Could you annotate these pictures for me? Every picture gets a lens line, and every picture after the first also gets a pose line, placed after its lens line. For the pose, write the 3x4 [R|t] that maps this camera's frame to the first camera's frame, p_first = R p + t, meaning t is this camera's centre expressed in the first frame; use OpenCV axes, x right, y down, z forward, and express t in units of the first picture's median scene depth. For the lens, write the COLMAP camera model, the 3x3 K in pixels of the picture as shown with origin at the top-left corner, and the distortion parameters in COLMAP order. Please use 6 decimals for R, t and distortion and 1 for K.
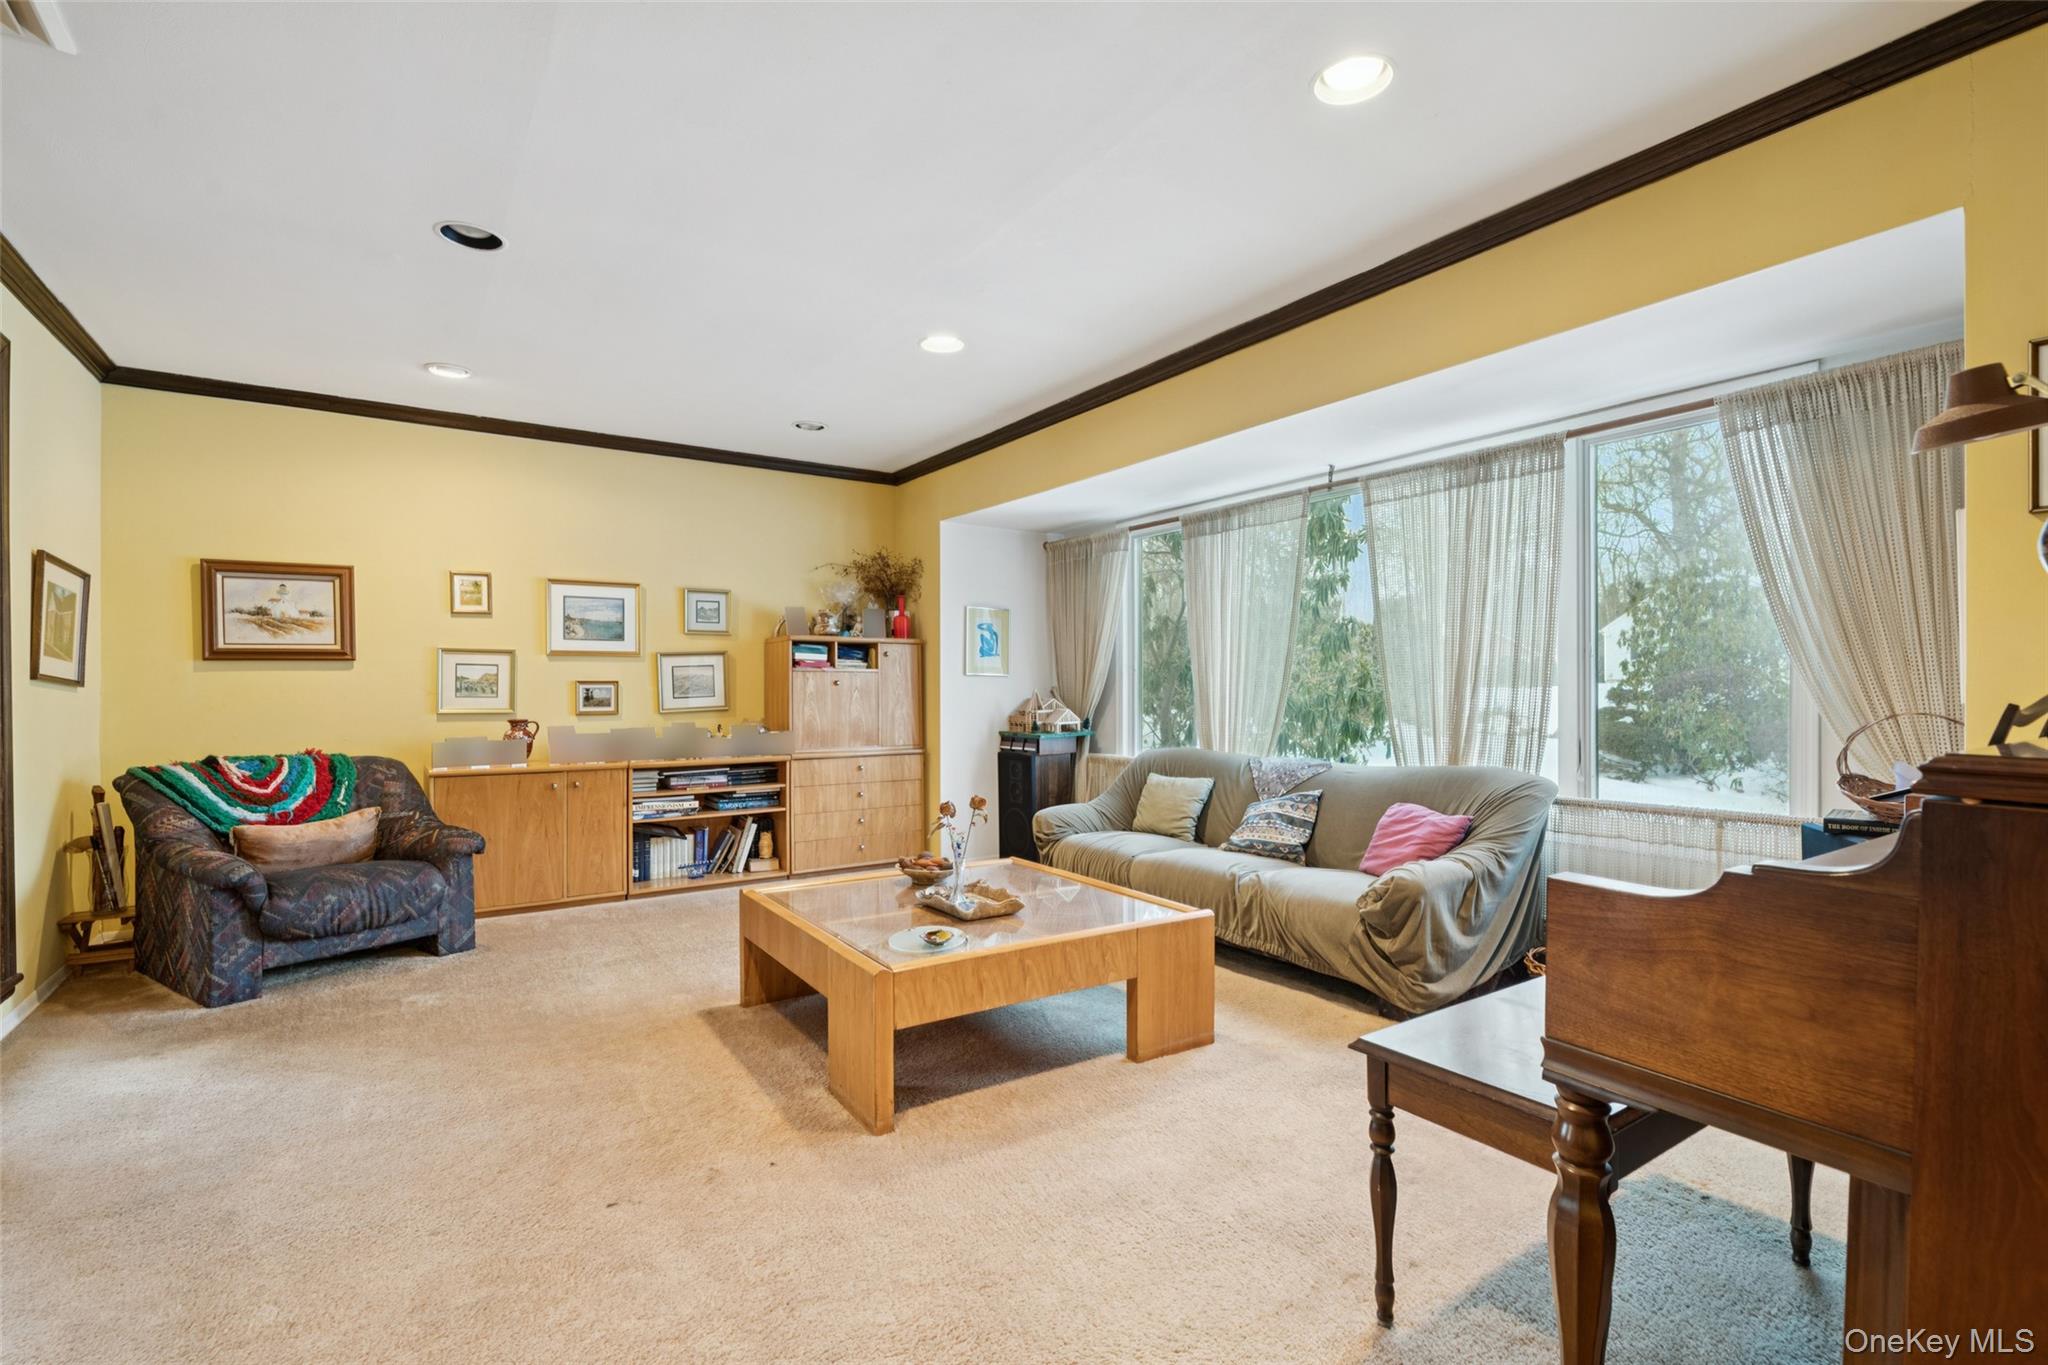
lens RADIAL K [[940.2, 0, 1038.6], [0, 940.2, 699.1], [0, 0, 1]] dist [0.005204, -0.005253]
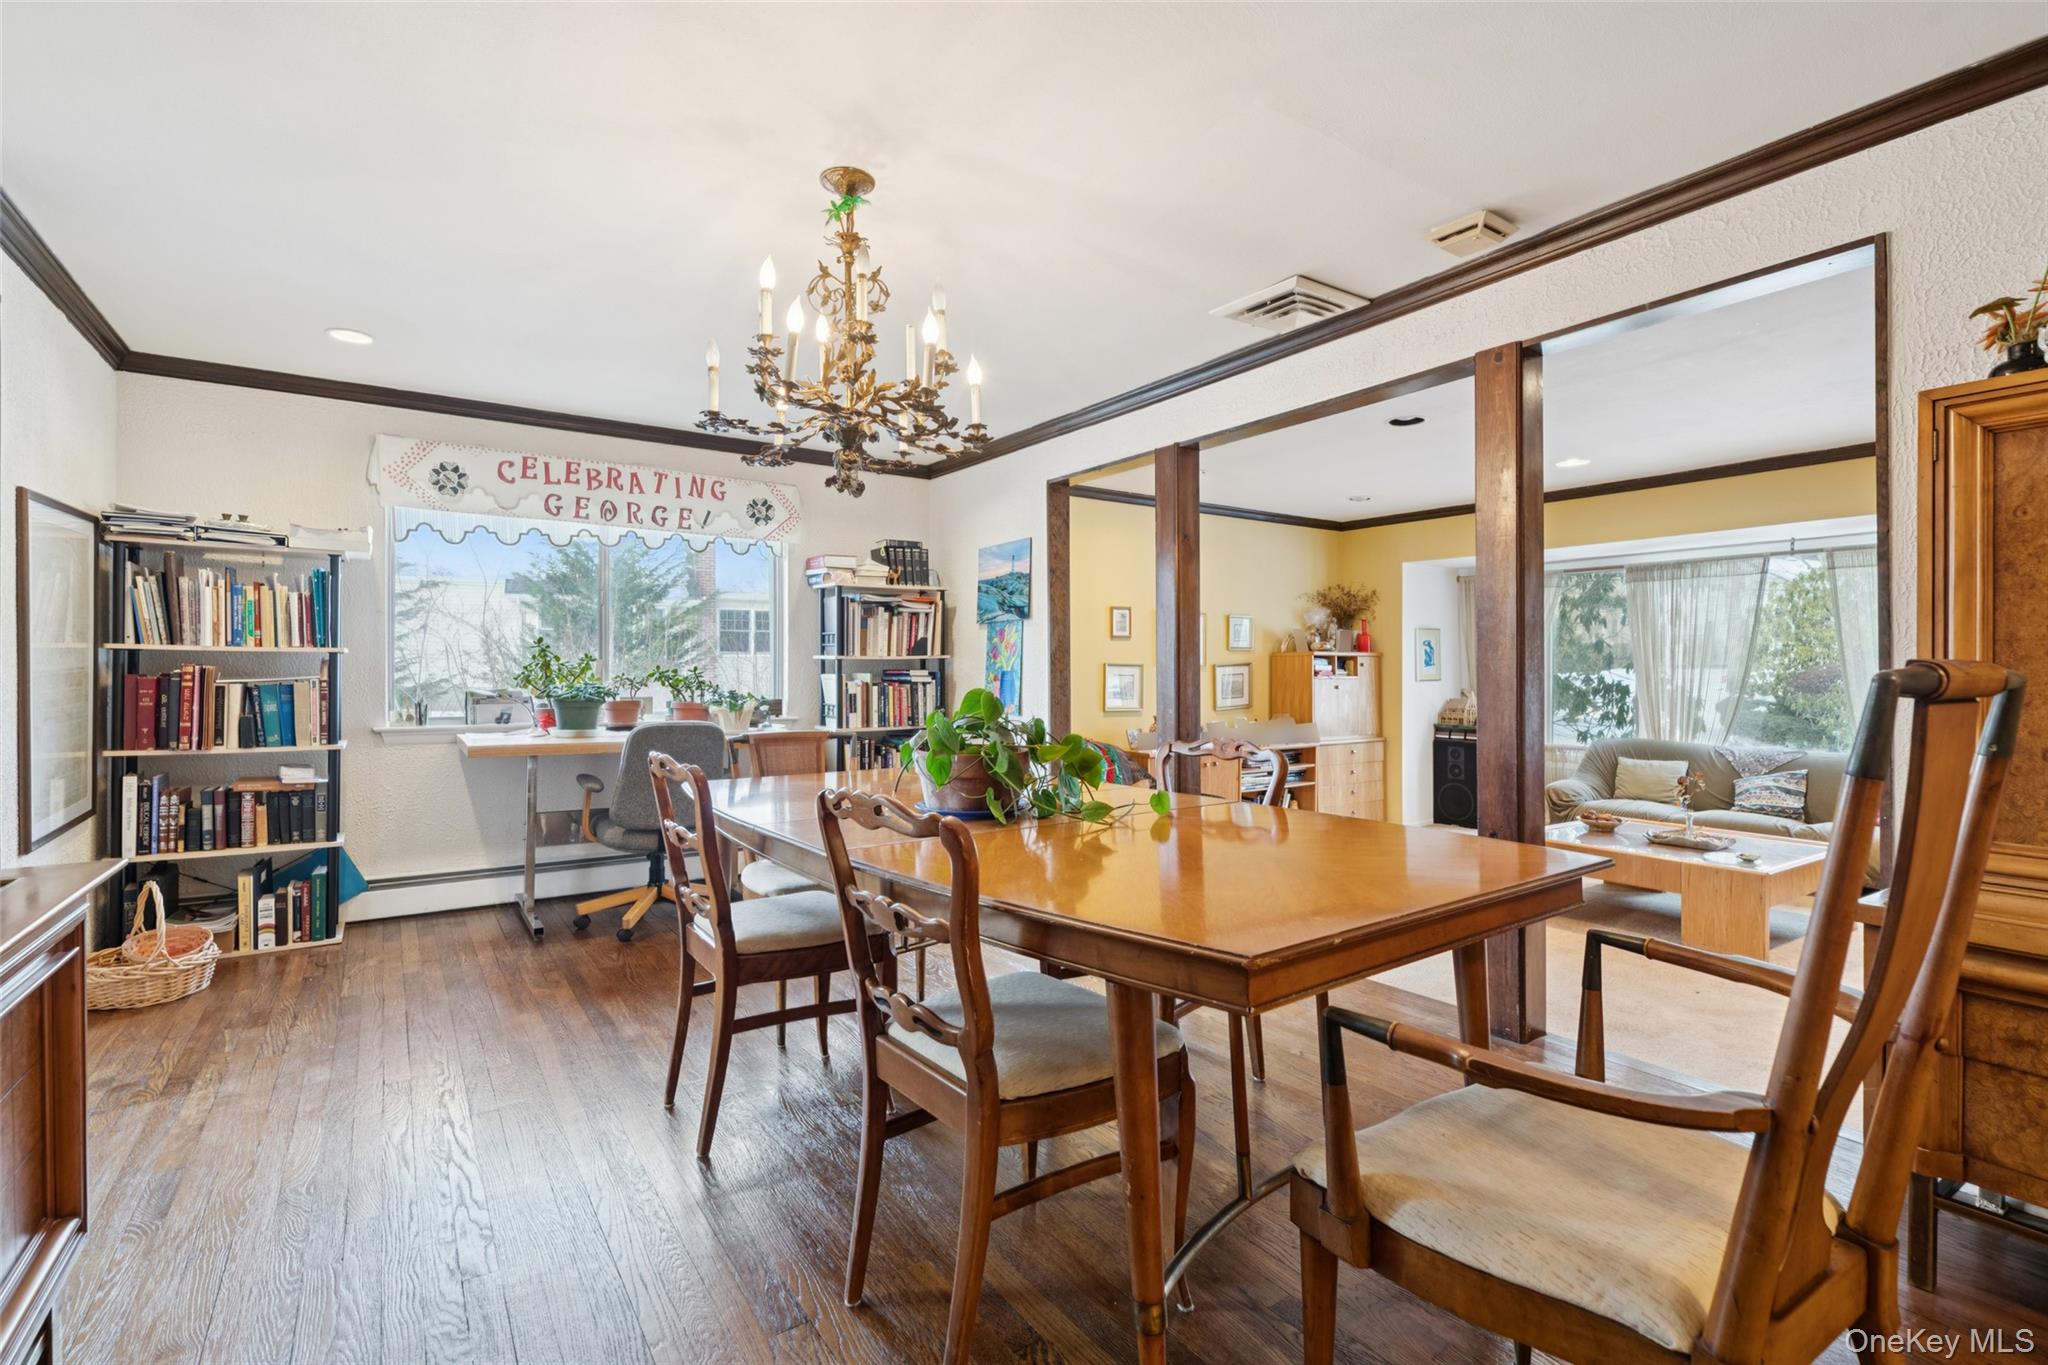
lens RADIAL K [[929.7, 0, 1018.2], [0, 929.7, 676.8], [0, 0, 1]] dist [-0.003363, -0.000250]
pose [[0.999995, 0.003137, 0.000366, -0.708696], [-0.003136, 0.999993, -0.002247, -0.029362], [-0.000373, 0.002246, 0.999997, -0.319705]]
